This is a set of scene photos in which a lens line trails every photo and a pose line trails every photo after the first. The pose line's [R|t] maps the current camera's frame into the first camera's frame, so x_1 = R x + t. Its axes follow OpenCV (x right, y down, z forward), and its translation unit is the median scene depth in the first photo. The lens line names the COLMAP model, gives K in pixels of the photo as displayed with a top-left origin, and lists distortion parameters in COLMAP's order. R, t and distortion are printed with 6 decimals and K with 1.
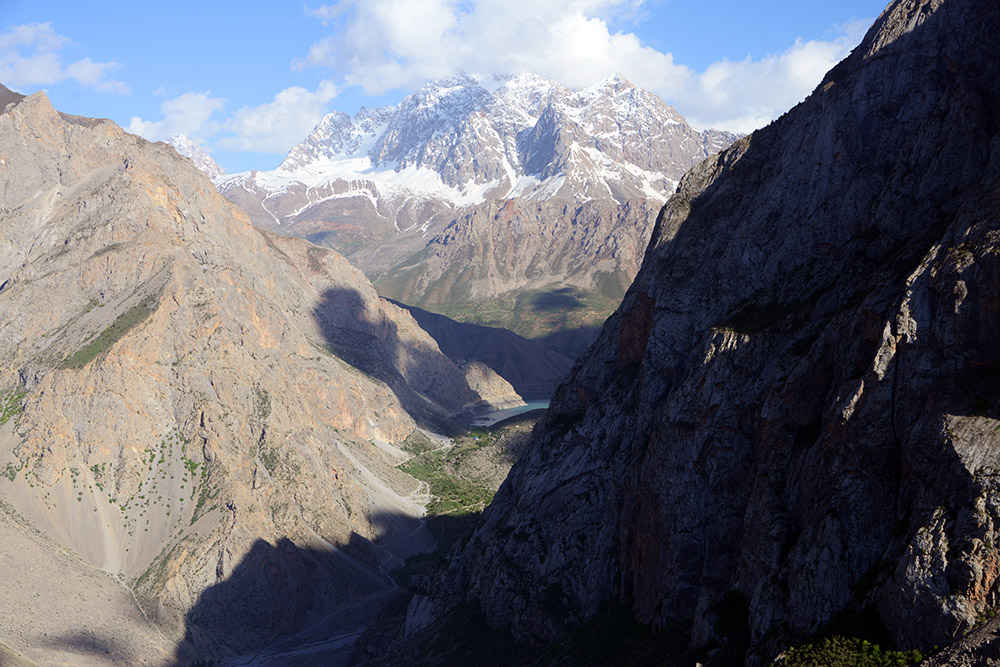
lens RADIAL K [[1522.0, 0, 500.0], [0, 1522.0, 334.0], [0, 0, 1]] dist [0.209165, 0.000000]
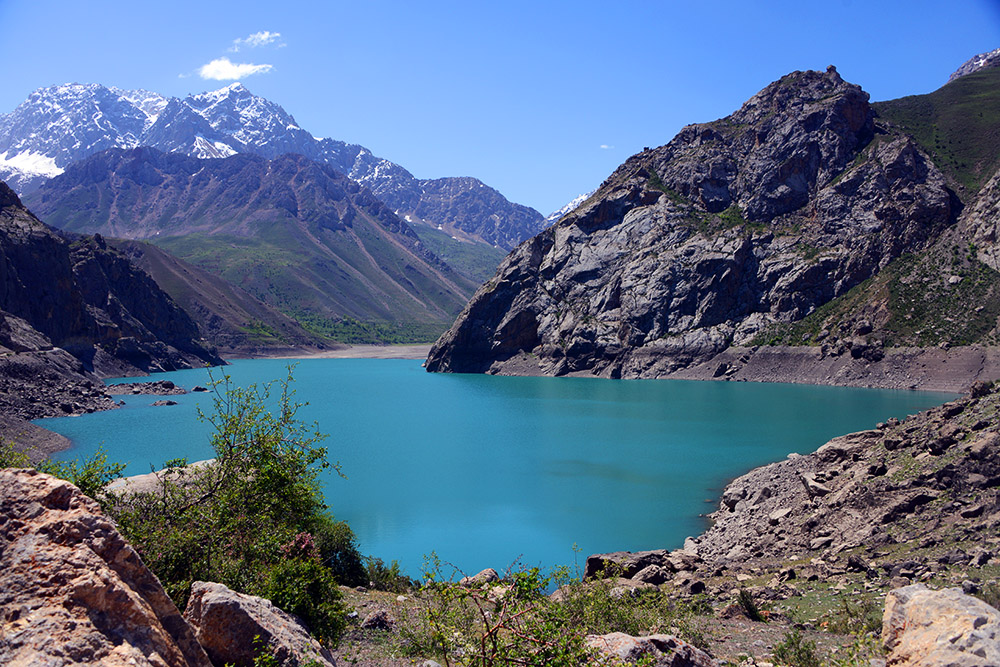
lens RADIAL K [[786.8, 0, 500.9], [0, 786.8, 330.6], [0, 0, 1]] dist [-0.017877, -0.006837]
pose [[0.890598, 0.026625, 0.454012, -0.007395], [-0.013314, 0.999383, -0.032492, 0.023717], [-0.454597, 0.022893, 0.890403, 0.428783]]
